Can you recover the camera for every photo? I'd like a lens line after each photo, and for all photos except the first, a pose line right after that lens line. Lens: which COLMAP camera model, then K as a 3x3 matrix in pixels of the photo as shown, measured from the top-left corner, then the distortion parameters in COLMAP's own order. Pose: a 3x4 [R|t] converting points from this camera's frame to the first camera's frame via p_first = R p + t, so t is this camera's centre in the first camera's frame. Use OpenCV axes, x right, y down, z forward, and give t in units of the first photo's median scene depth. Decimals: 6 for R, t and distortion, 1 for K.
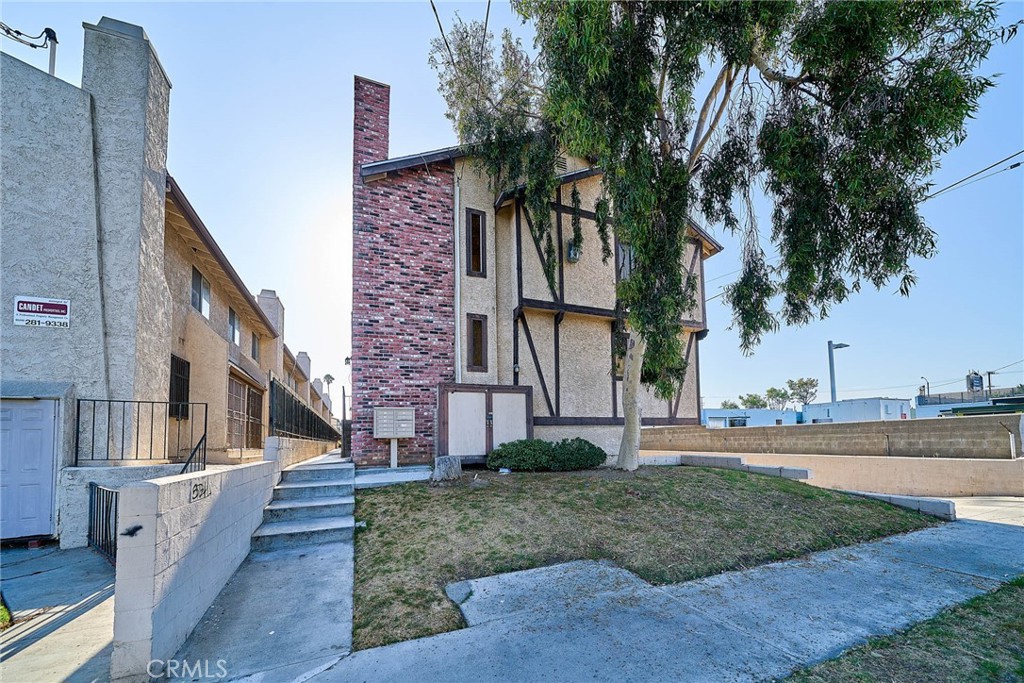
lens RADIAL K [[386.1, 0, 514.5], [0, 386.1, 310.9], [0, 0, 1]] dist [-0.000368, -0.000060]
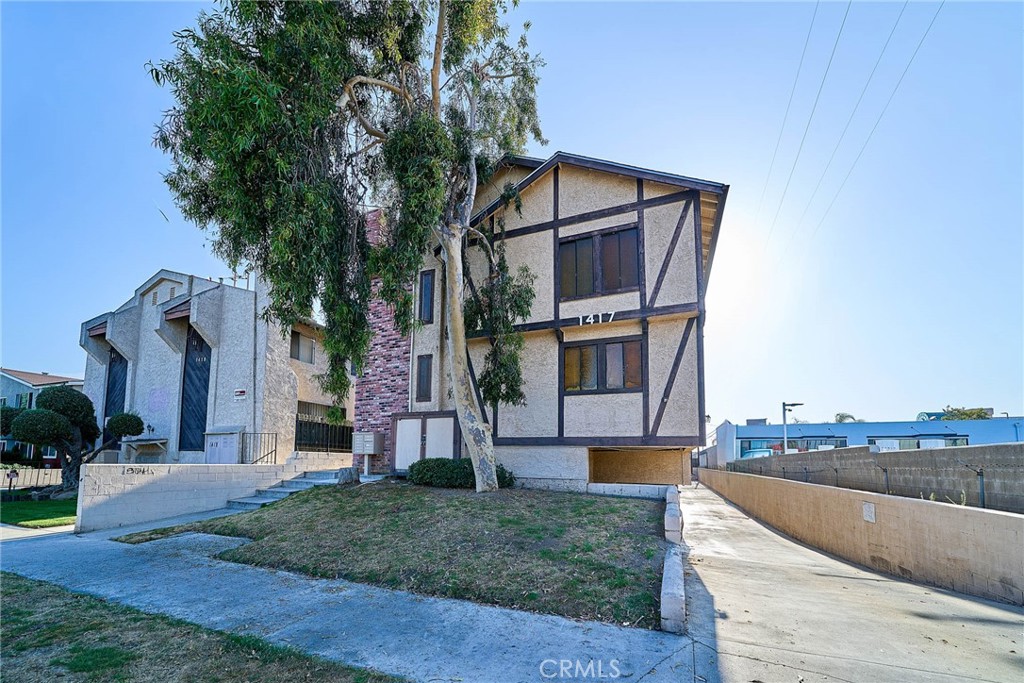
lens RADIAL K [[373.0, 0, 515.6], [0, 373.0, 327.3], [0, 0, 1]] dist [0.003611, 0.000065]
pose [[0.694899, -0.212803, -0.686899, 1.006176], [0.203399, 0.974369, -0.096095, 0.102498], [0.689742, -0.072938, 0.720372, 0.364815]]
